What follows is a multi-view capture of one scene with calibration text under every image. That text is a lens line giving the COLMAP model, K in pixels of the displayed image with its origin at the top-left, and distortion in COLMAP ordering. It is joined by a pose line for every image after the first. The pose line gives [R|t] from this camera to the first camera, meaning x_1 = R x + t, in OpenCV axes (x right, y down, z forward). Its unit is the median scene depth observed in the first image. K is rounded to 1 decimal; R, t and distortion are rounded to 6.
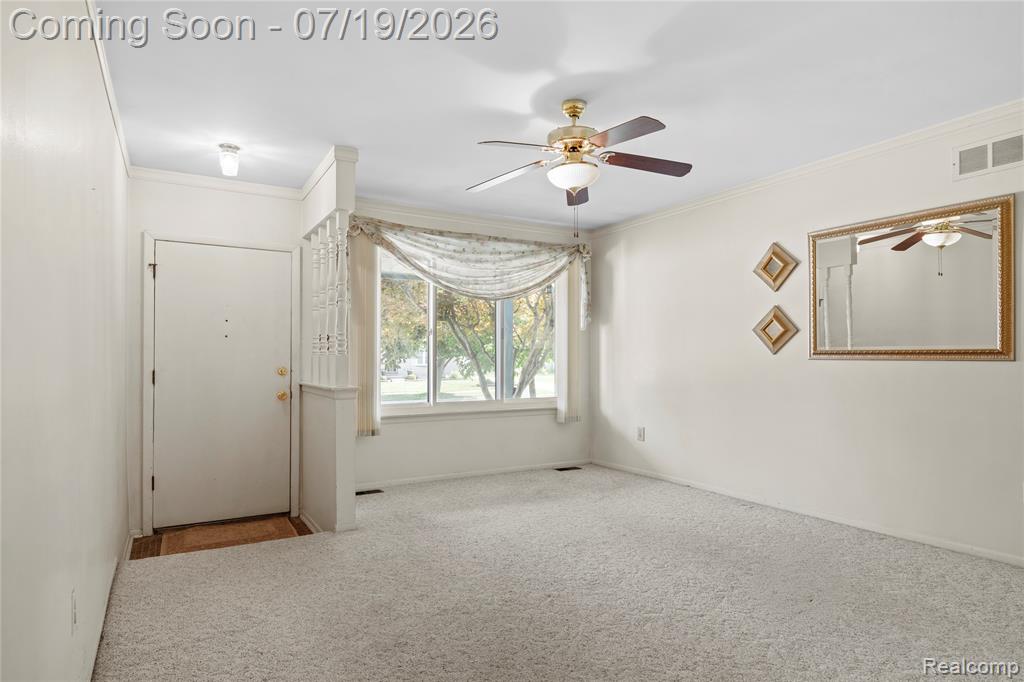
lens RADIAL K [[578.7, 0, 512.2], [0, 578.7, 346.7], [0, 0, 1]] dist [-0.005771, 0.000538]
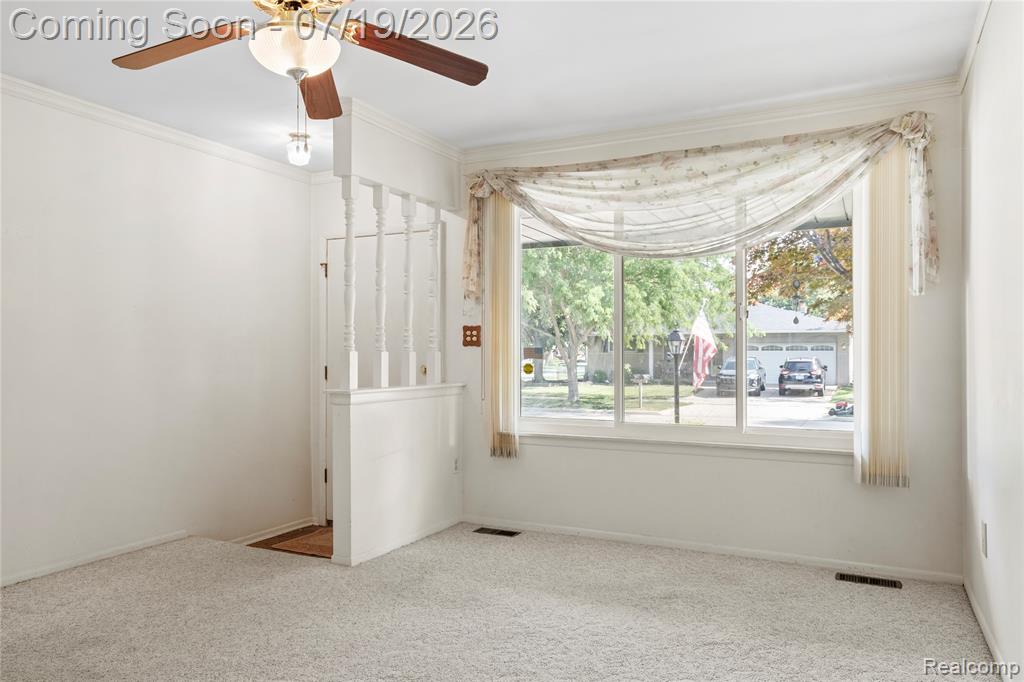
lens RADIAL K [[719.1, 0, 511.2], [0, 719.1, 343.1], [0, 0, 1]] dist [0.010242, -0.006567]
pose [[0.533855, -0.011252, -0.845501, 0.516393], [0.018000, 0.999836, -0.001941, 0.006172], [0.845384, -0.014183, 0.533970, 0.475192]]
